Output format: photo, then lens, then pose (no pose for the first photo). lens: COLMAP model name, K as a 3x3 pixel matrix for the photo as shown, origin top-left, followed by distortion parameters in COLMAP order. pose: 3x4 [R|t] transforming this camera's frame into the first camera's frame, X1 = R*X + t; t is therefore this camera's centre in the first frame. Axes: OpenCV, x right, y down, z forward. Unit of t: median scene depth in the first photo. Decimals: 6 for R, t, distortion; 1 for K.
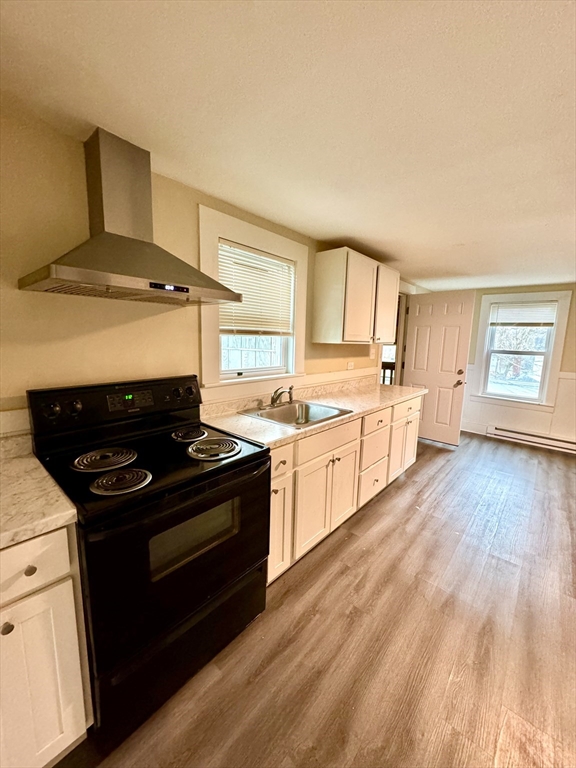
lens RADIAL K [[306.3, 0, 287.6], [0, 306.3, 382.7], [0, 0, 1]] dist [0.001078, 0.000197]
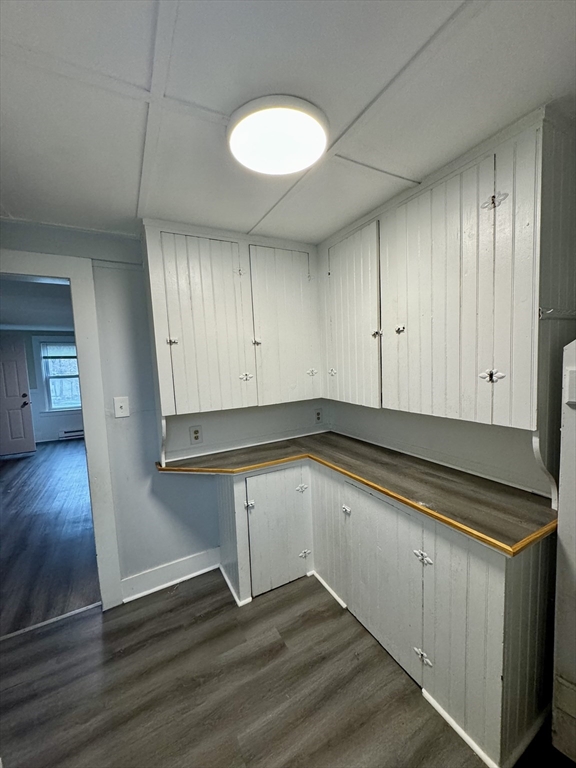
lens RADIAL K [[306.3, 0, 288.4], [0, 306.3, 384.2], [0, 0, 1]] dist [0.001078, 0.000197]
pose [[0.346852, -0.112141, 0.931192, -0.494117], [0.190557, 0.980545, 0.047105, 0.141081], [-0.918358, 0.161107, 0.361473, -0.988138]]
